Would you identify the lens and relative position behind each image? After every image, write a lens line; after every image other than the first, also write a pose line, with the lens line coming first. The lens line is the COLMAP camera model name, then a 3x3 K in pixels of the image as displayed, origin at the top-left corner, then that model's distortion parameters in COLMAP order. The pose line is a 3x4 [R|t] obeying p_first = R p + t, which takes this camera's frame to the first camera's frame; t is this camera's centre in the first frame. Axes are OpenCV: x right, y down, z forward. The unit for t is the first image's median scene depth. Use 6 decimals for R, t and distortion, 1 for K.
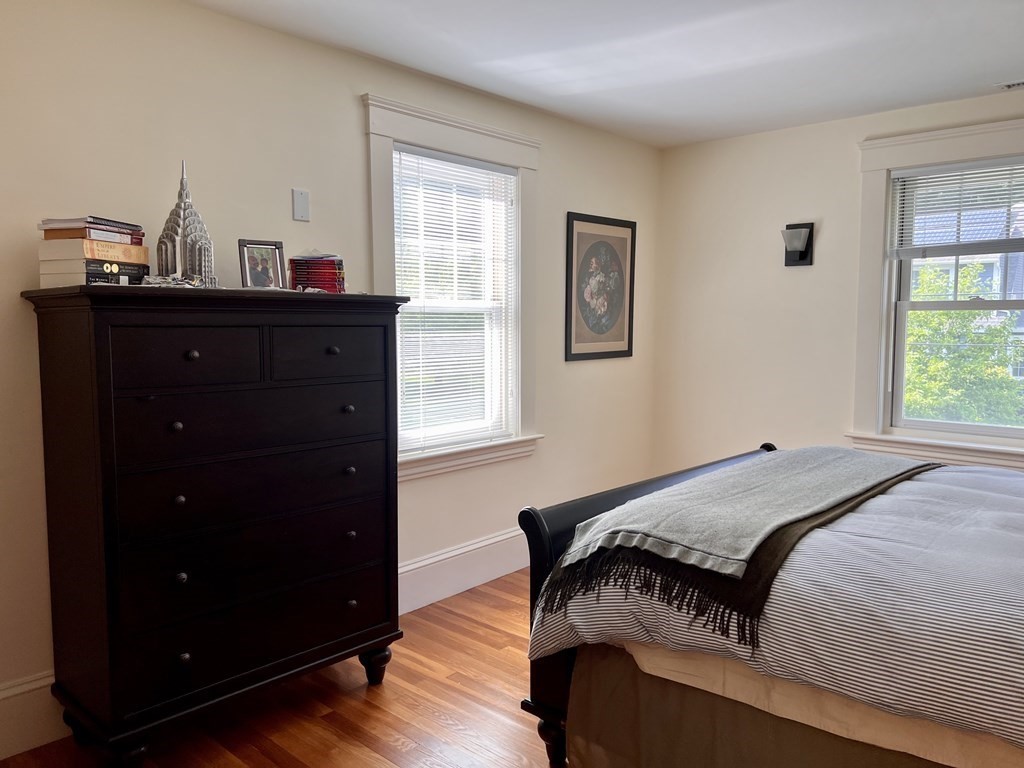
lens RADIAL K [[779.3, 0, 506.0], [0, 779.3, 387.4], [0, 0, 1]] dist [0.106914, -0.117516]
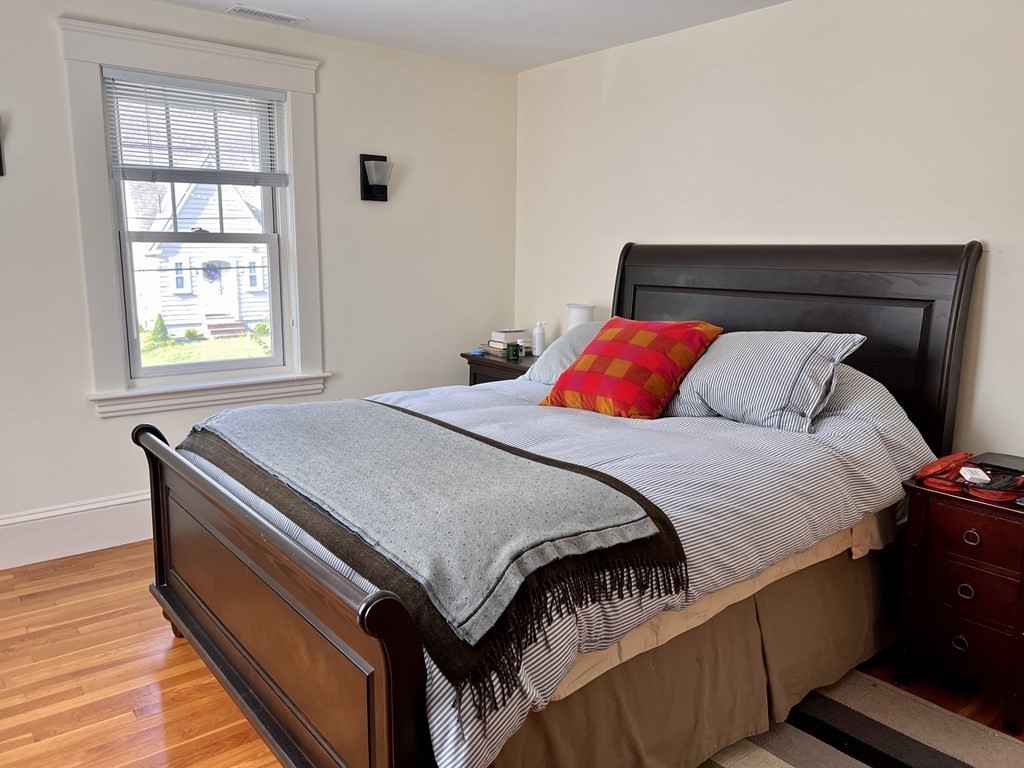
lens RADIAL K [[779.3, 0, 506.0], [0, 779.3, 387.4], [0, 0, 1]] dist [0.106914, -0.117516]
pose [[0.137689, -0.175049, 0.974884, -0.571367], [0.078881, 0.983071, 0.165378, -0.099167], [-0.987330, 0.054129, 0.149166, 0.905476]]
